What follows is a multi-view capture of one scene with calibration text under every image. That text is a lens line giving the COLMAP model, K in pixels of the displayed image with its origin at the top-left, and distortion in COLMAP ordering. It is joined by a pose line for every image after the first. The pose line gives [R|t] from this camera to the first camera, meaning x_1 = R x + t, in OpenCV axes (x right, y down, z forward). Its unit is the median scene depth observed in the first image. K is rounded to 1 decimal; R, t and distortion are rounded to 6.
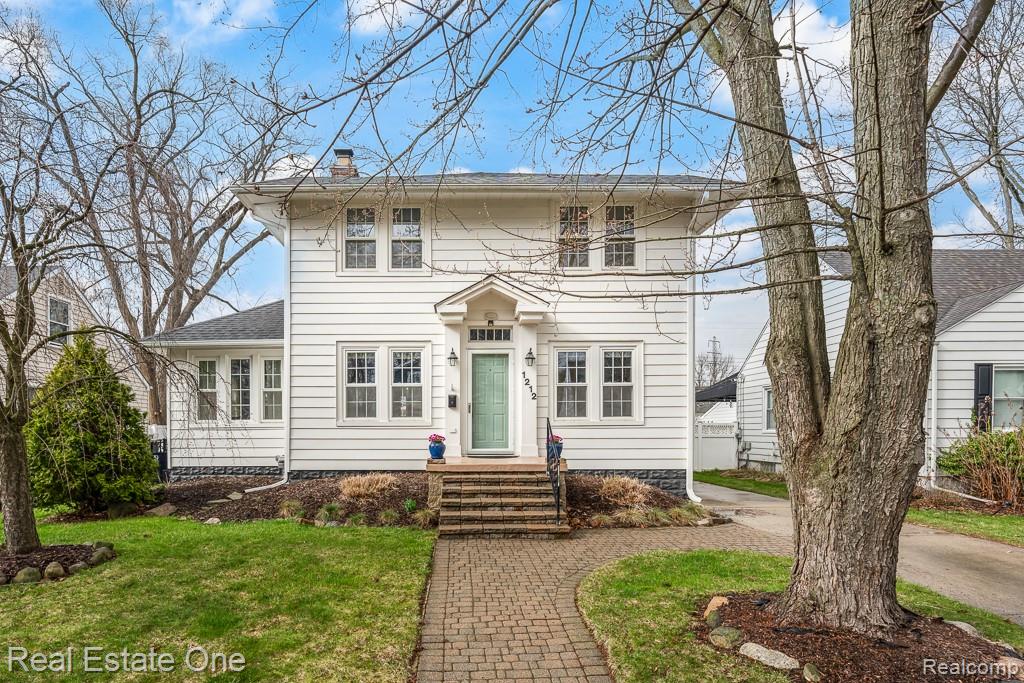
lens RADIAL K [[464.8, 0, 512.0], [0, 464.8, 401.8], [0, 0, 1]] dist [0.000020, -0.000016]
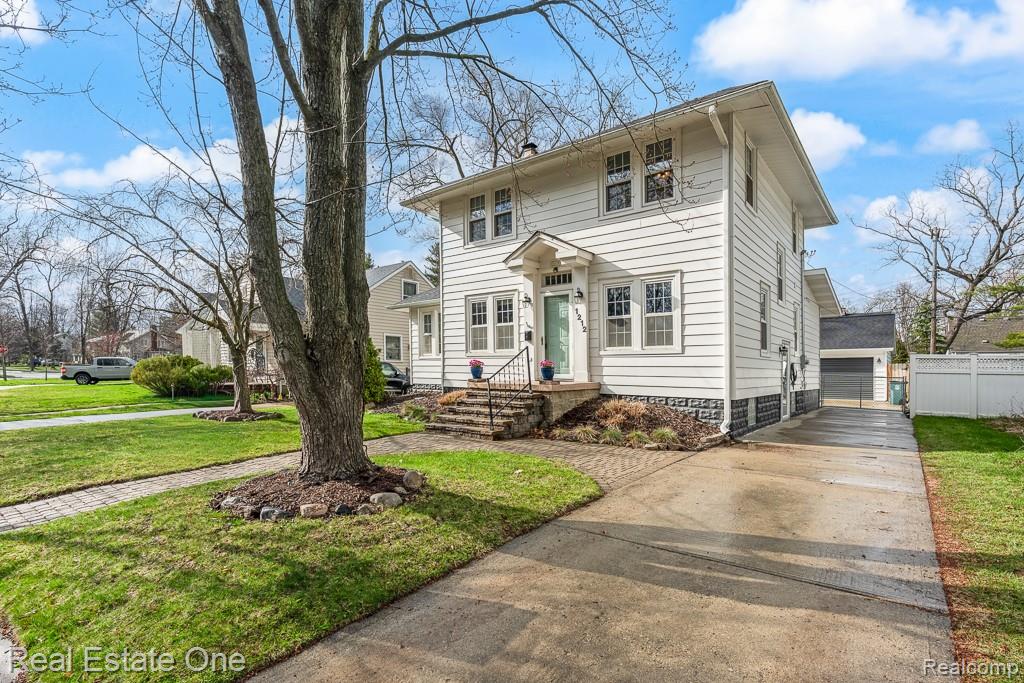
lens RADIAL K [[457.9, 0, 514.5], [0, 457.9, 335.7], [0, 0, 1]] dist [-0.000935, -0.000134]
pose [[0.793304, -0.031801, -0.607995, 0.593287], [0.038766, 0.999247, -0.001684, -0.001113], [0.607590, -0.022233, 0.793939, -0.013180]]
